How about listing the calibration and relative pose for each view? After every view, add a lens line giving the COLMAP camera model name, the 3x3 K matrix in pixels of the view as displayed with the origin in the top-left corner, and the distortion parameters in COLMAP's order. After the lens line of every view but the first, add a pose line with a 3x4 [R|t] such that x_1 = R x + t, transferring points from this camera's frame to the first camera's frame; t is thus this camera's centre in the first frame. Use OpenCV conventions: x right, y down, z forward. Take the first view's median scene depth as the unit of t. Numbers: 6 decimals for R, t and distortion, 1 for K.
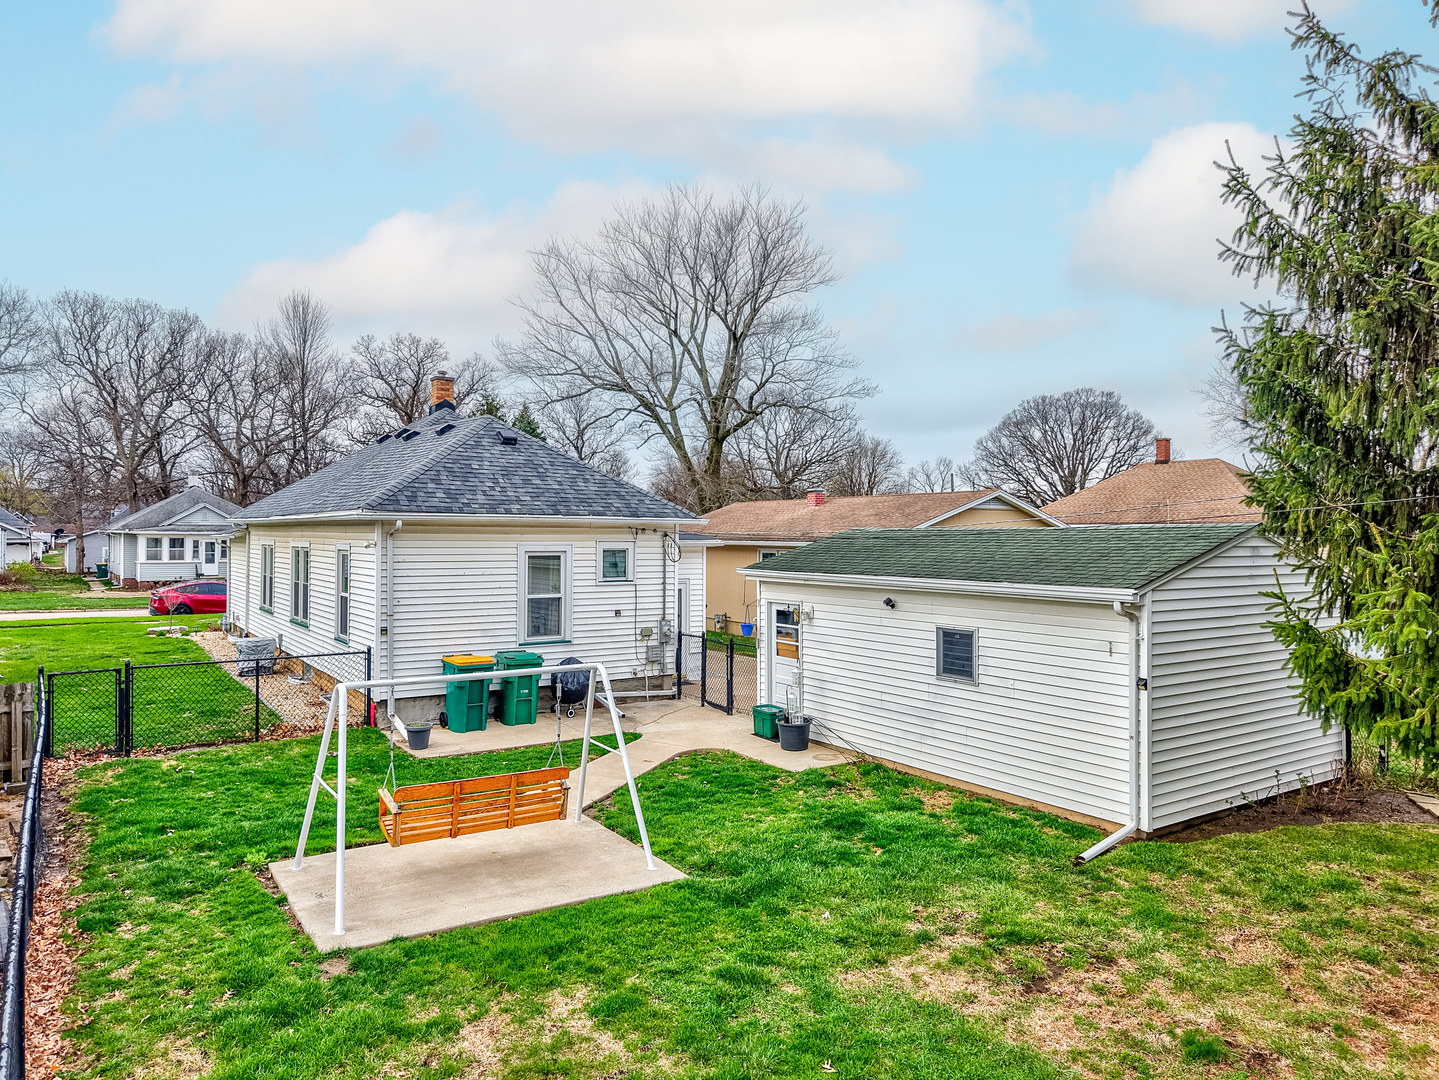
lens RADIAL K [[968.5, 0, 719.5], [0, 968.5, 540.0], [0, 0, 1]] dist [0.114652, -0.135152]
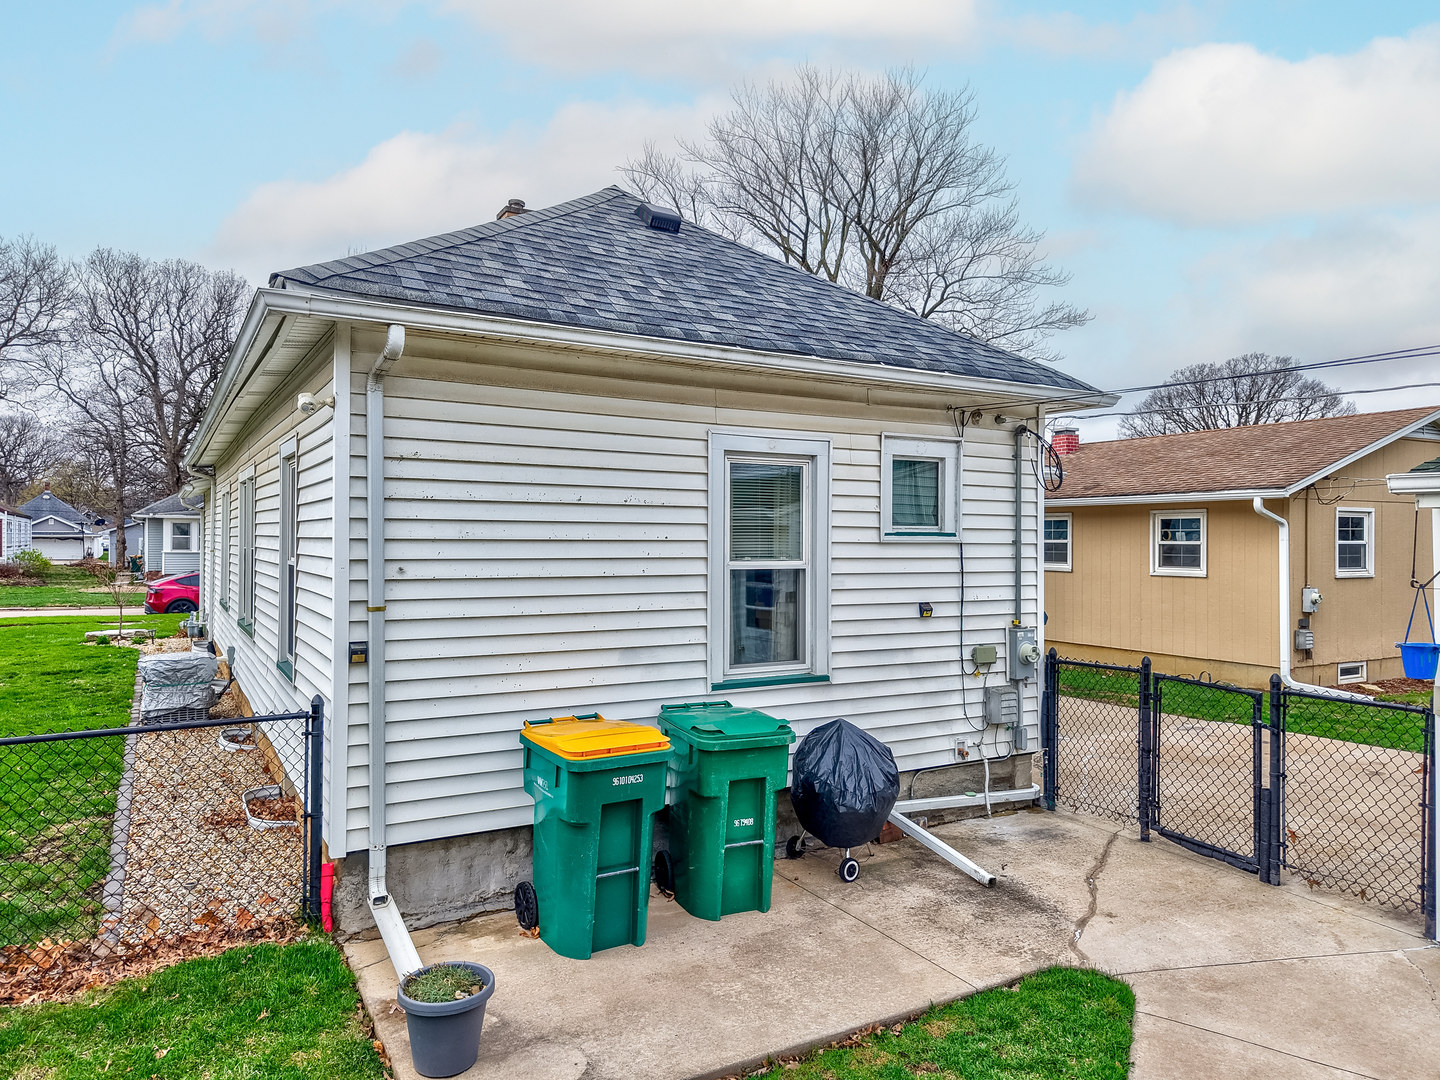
lens RADIAL K [[969.2, 0, 720.0], [0, 969.2, 540.0], [0, 0, 1]] dist [0.114652, -0.135152]
pose [[0.997670, -0.000714, -0.068221, -0.162359], [0.000488, 0.999994, -0.003330, 0.045734], [0.068223, 0.003289, 0.997665, 0.563216]]
